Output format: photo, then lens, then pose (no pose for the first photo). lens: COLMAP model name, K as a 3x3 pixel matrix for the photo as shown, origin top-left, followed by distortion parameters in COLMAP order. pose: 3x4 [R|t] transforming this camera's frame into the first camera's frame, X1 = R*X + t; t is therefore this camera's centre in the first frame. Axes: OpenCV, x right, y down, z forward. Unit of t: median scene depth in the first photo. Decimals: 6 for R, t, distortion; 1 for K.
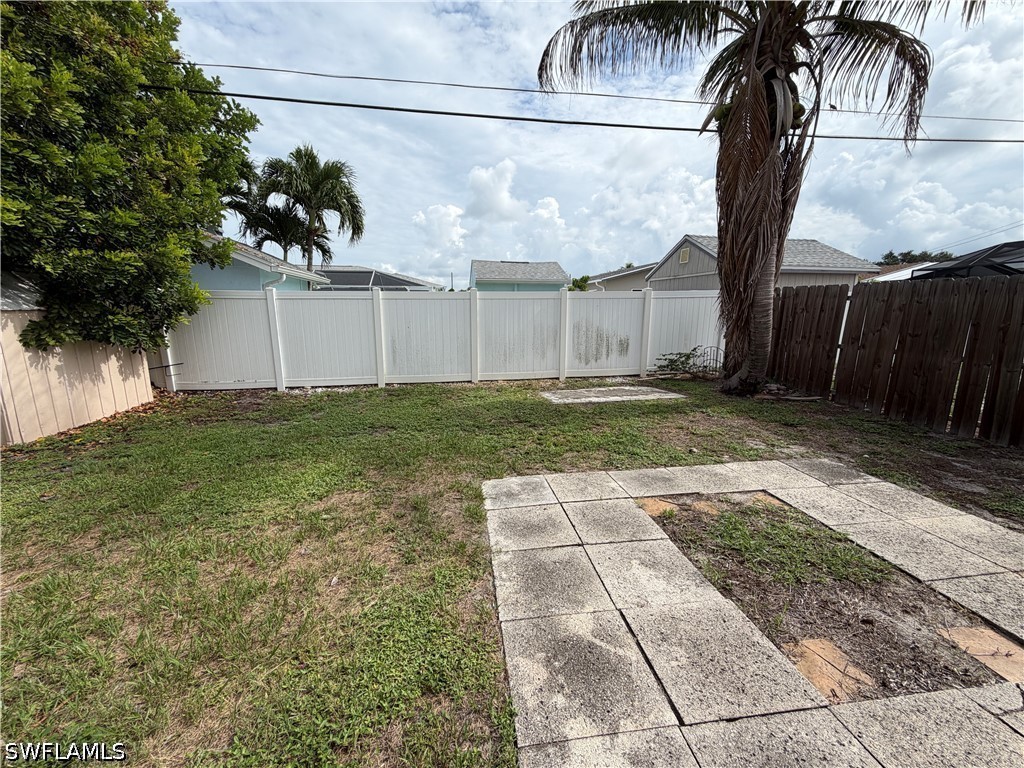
lens RADIAL K [[406.7, 0, 512.0], [0, 406.7, 384.0], [0, 0, 1]] dist [-0.000178, 0.000225]
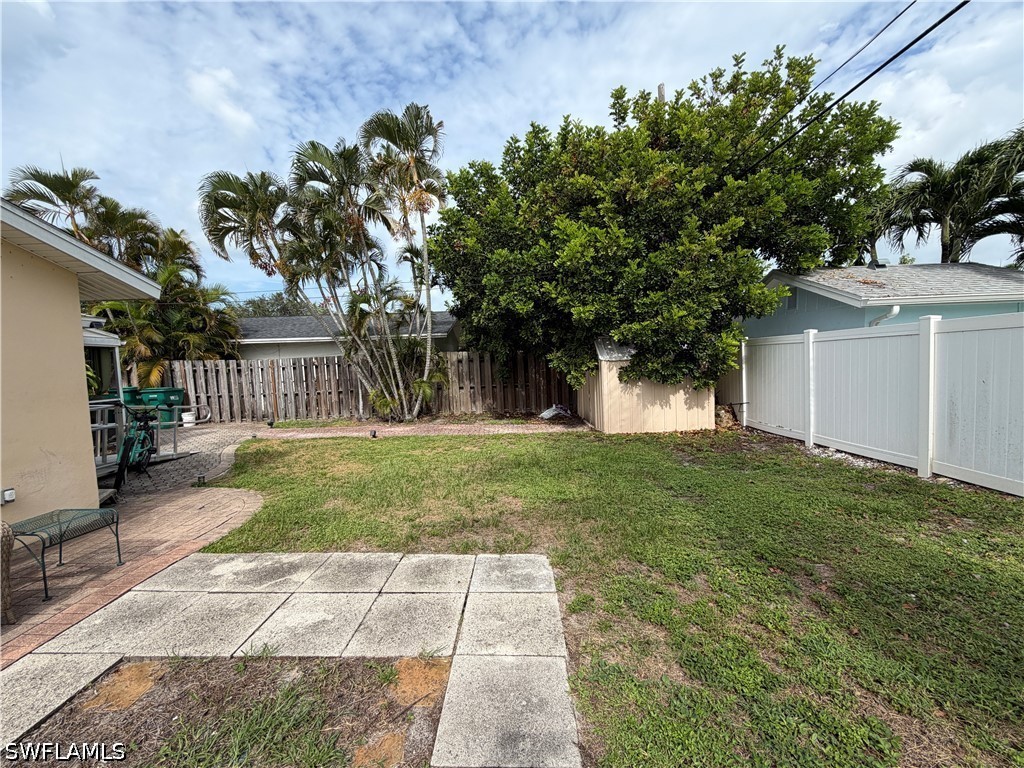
lens RADIAL K [[406.7, 0, 512.0], [0, 406.7, 384.0], [0, 0, 1]] dist [-0.000178, 0.000225]
pose [[-0.154224, 0.059795, -0.986225, 0.460481], [-0.144749, 0.986030, 0.082419, -0.112729], [0.977375, 0.155466, -0.143414, 0.571950]]
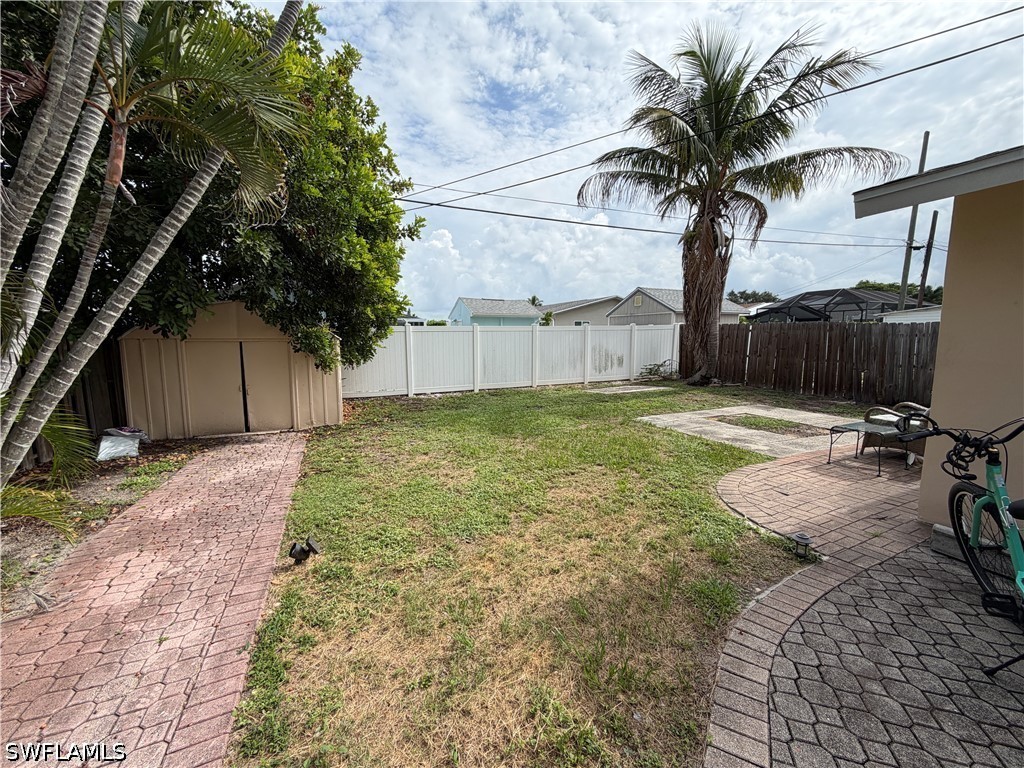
lens RADIAL K [[406.7, 0, 512.0], [0, 406.7, 384.0], [0, 0, 1]] dist [-0.000178, 0.000225]
pose [[0.969543, -0.033736, 0.242586, -0.676508], [0.049789, 0.996935, -0.060348, 0.090265], [-0.239806, 0.070588, 0.968251, -0.521587]]
